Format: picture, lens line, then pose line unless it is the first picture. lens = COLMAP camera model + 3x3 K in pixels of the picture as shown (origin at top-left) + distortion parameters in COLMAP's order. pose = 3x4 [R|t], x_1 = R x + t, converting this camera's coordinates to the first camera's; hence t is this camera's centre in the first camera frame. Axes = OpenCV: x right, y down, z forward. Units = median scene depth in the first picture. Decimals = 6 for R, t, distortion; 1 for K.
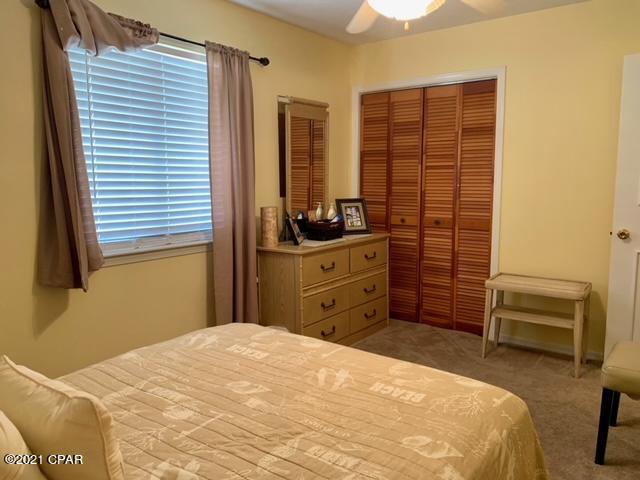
lens RADIAL K [[490.7, 0, 320.0], [0, 490.7, 240.0], [0, 0, 1]] dist [0.032734, 0.000121]
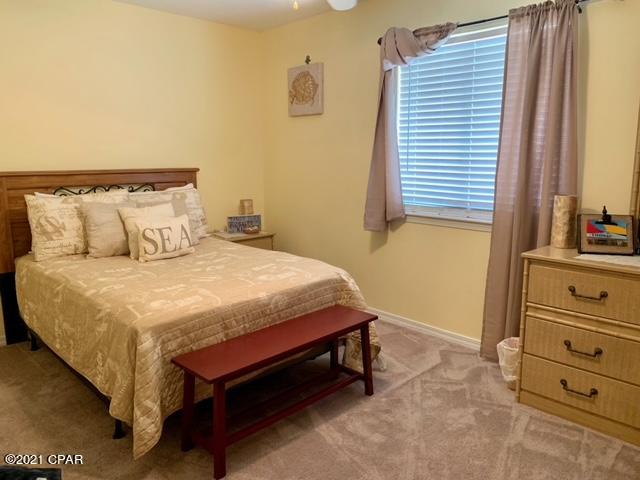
lens RADIAL K [[490.7, 0, 320.0], [0, 490.7, 240.0], [0, 0, 1]] dist [0.032734, 0.000121]
pose [[-0.161652, 0.177268, -0.970796, 0.920690], [-0.126931, 0.971828, 0.198593, -0.133622], [0.978651, 0.155327, -0.134597, 0.943261]]
